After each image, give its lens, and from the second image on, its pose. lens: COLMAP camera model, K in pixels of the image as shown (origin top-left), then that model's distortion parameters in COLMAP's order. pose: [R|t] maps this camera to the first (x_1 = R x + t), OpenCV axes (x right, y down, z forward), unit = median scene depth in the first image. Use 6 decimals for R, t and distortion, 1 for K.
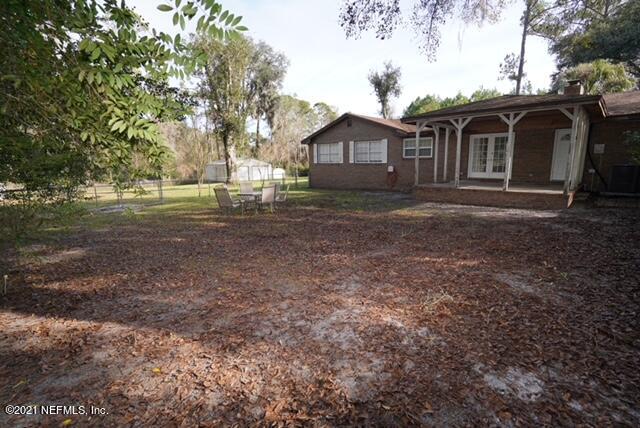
lens RADIAL K [[295.0, 0, 320.0], [0, 295.0, 214.0], [0, 0, 1]] dist [-0.058968, 0.024128]
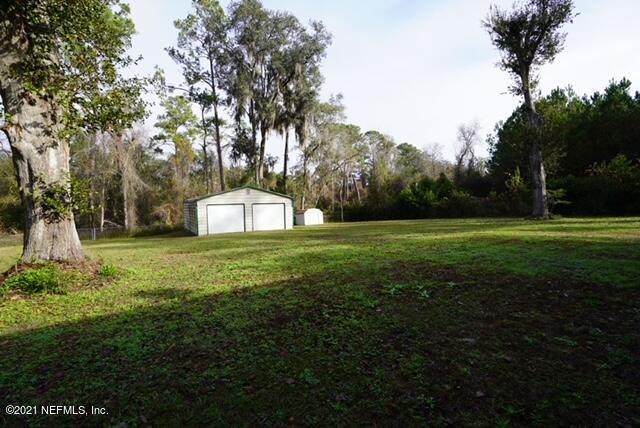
lens RADIAL K [[295.0, 0, 320.0], [0, 295.0, 214.0], [0, 0, 1]] dist [-0.058968, 0.024128]
pose [[0.986831, -0.002902, -0.161731, -0.028289], [-0.017791, 0.991826, -0.126349, -0.071774], [0.160776, 0.127563, 0.978713, 0.420122]]
